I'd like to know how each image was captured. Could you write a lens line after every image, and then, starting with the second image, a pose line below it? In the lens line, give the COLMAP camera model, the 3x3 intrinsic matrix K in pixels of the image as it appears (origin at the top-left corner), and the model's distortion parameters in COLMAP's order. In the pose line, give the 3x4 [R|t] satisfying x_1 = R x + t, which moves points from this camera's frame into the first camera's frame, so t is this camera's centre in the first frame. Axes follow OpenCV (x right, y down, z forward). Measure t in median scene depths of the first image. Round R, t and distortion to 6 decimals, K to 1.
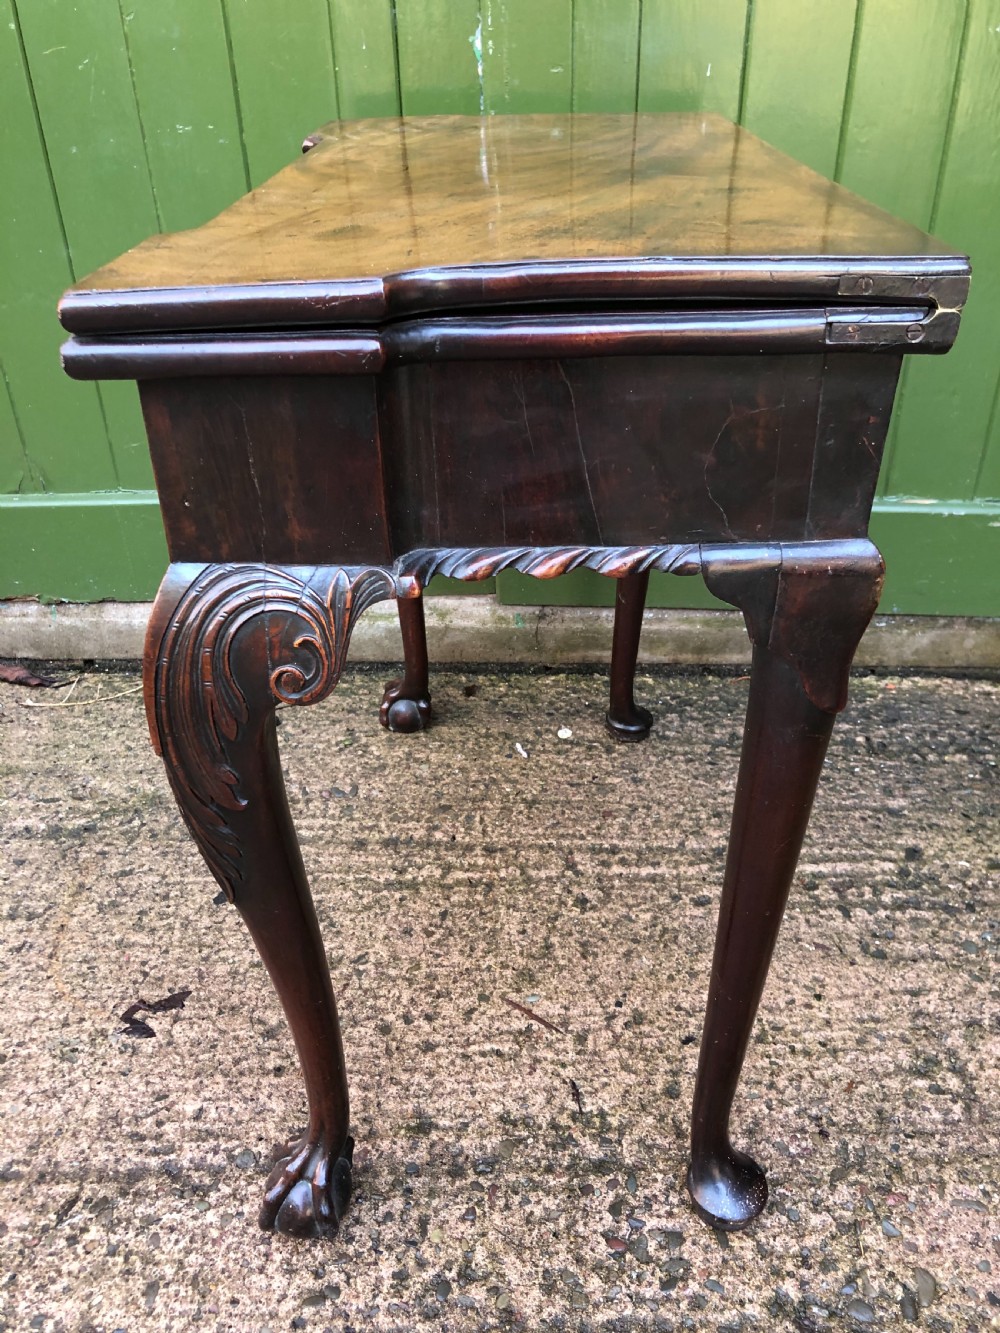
lens RADIAL K [[1096.9, 0, 497.7], [0, 1096.9, 670.1], [0, 0, 1]] dist [-0.010971, 0.023146]
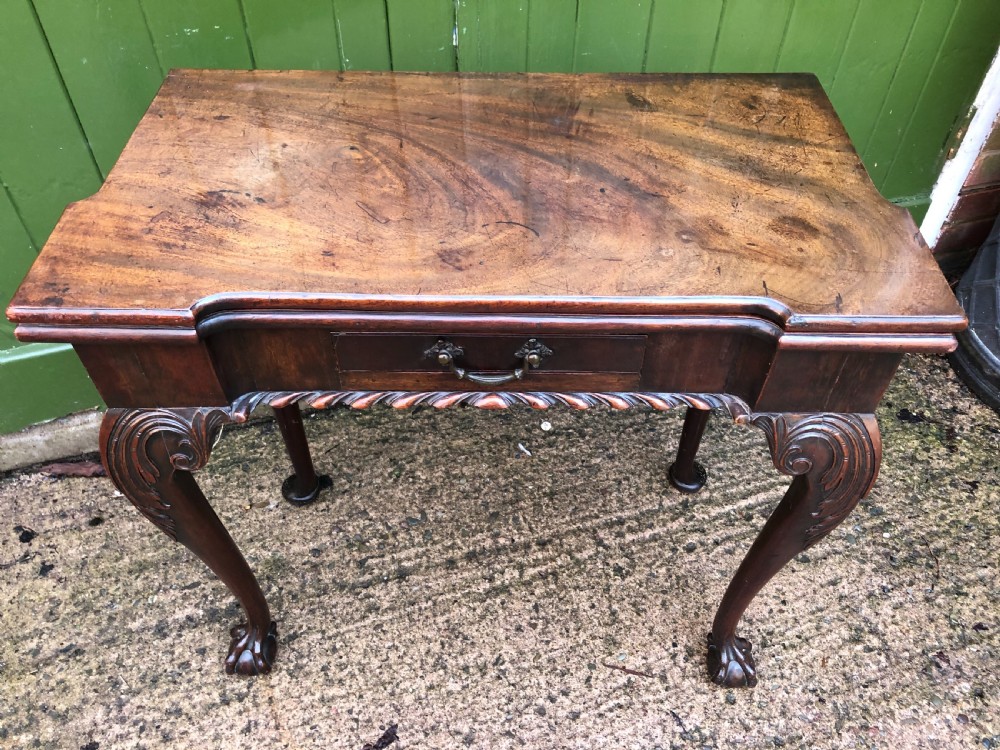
lens RADIAL K [[822.9, 0, 506.1], [0, 822.9, 366.1], [0, 0, 1]] dist [-0.010971, 0.023146]
pose [[0.941706, -0.218554, 0.255781, -0.283602], [0.145722, 0.950216, 0.275418, -0.370368], [-0.303241, -0.222090, 0.926672, 0.073115]]
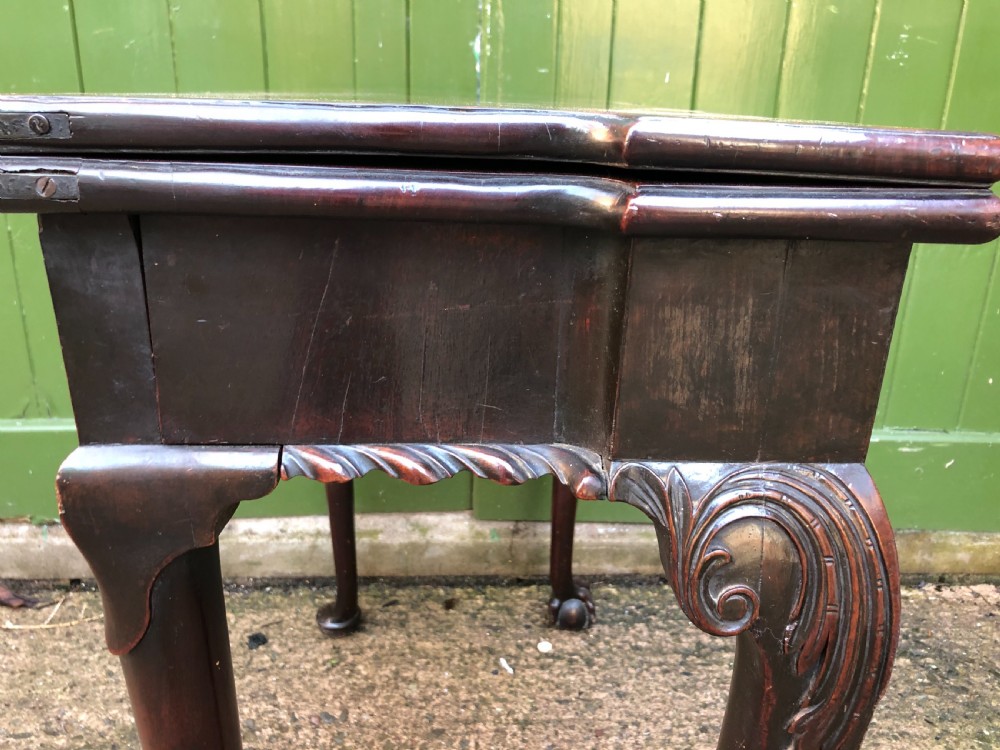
lens RADIAL K [[822.9, 0, 506.7], [0, 822.9, 364.7], [0, 0, 1]] dist [-0.010971, 0.023146]
pose [[0.992647, 0.014713, 0.120150, -0.087968], [0.013688, 0.972576, -0.232184, -0.027070], [-0.120271, 0.232121, 0.965223, 0.209715]]
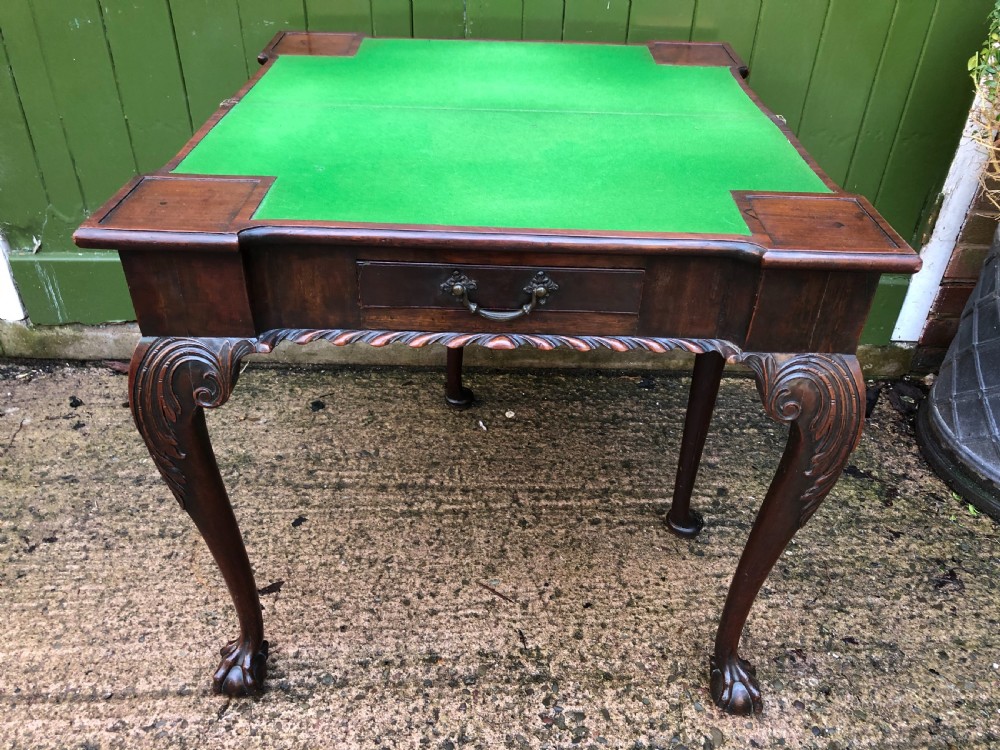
lens RADIAL K [[822.9, 0, 510.5], [0, 822.9, 371.7], [0, 0, 1]] dist [-0.010971, 0.023146]
pose [[0.996028, 0.006710, 0.088787, -0.050512], [-0.010753, 0.998923, 0.045141, -0.066891], [-0.088389, -0.045916, 0.995027, -0.200161]]
